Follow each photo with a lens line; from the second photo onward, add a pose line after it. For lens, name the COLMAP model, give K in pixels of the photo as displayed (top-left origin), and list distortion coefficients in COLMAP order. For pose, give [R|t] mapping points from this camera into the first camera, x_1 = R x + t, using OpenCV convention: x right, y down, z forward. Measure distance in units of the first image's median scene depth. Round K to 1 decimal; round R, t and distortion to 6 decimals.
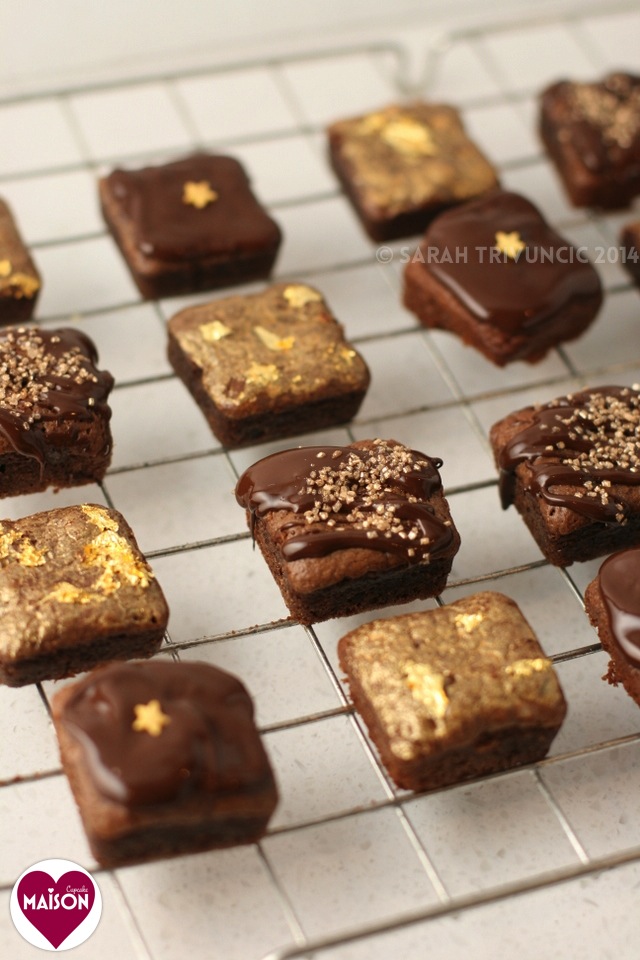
lens RADIAL K [[2384.4, 0, 320.0], [0, 2384.4, 480.0], [0, 0, 1]] dist [-0.178962, -0.303279]
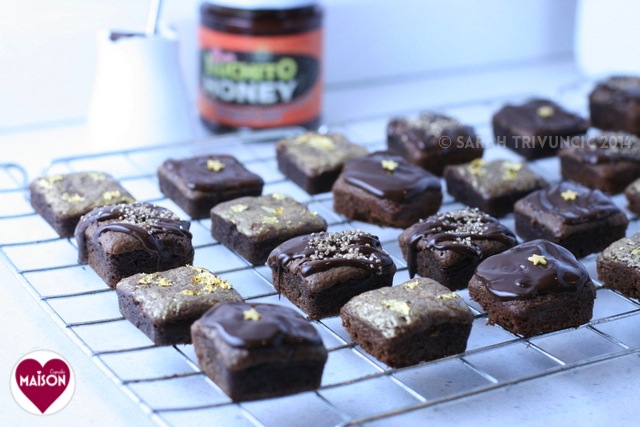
lens RADIAL K [[1589.6, 0, 320.0], [0, 1589.6, 213.5], [0, 0, 1]] dist [-0.178962, -0.303279]
pose [[0.987784, -0.084049, 0.131220, -0.152132], [0.128355, 0.916331, -0.379293, 0.435611], [-0.088362, 0.391502, 0.915925, -0.118052]]
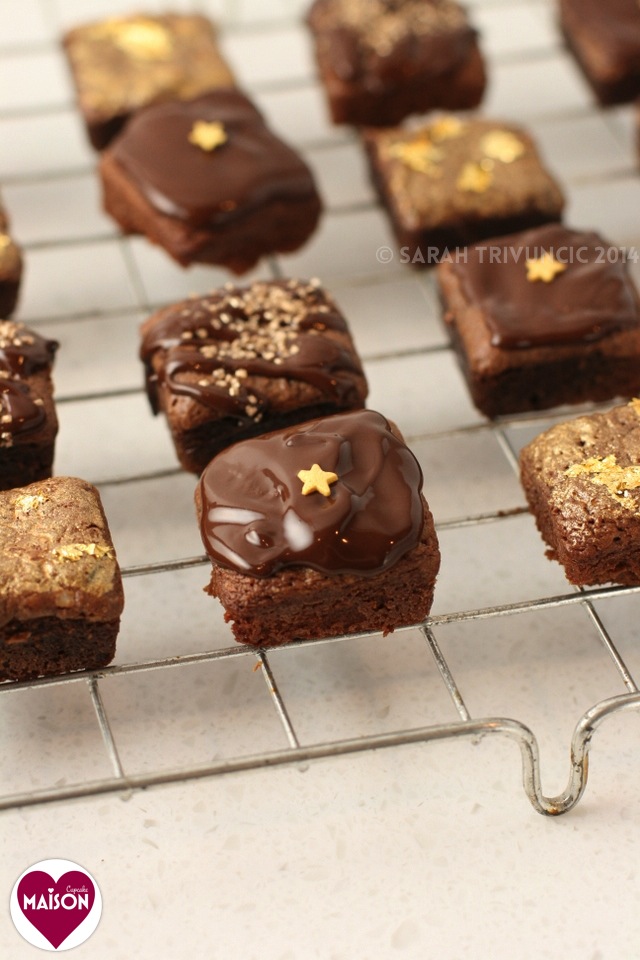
lens RADIAL K [[2425.0, 0, 320.0], [0, 2425.0, 480.0], [0, 0, 1]] dist [-0.180414, -0.542435]
pose [[0.993094, 0.041356, -0.109792, 0.247628], [-0.051539, 0.994462, -0.091594, 0.119062], [0.105396, 0.096620, 0.989725, 0.142993]]
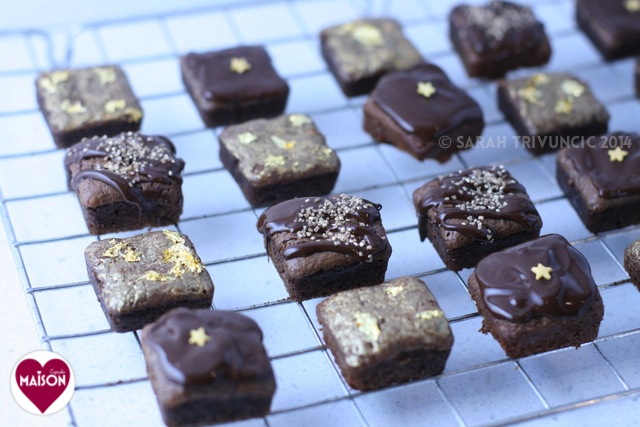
lens RADIAL K [[1589.6, 0, 320.0], [0, 1589.6, 213.5], [0, 0, 1]] dist [-0.178962, -0.303279]
pose [[0.999596, -0.007498, -0.027432, 0.039226], [0.004159, 0.992789, -0.119806, 0.130812], [0.028132, 0.119644, 0.992418, -0.096057]]
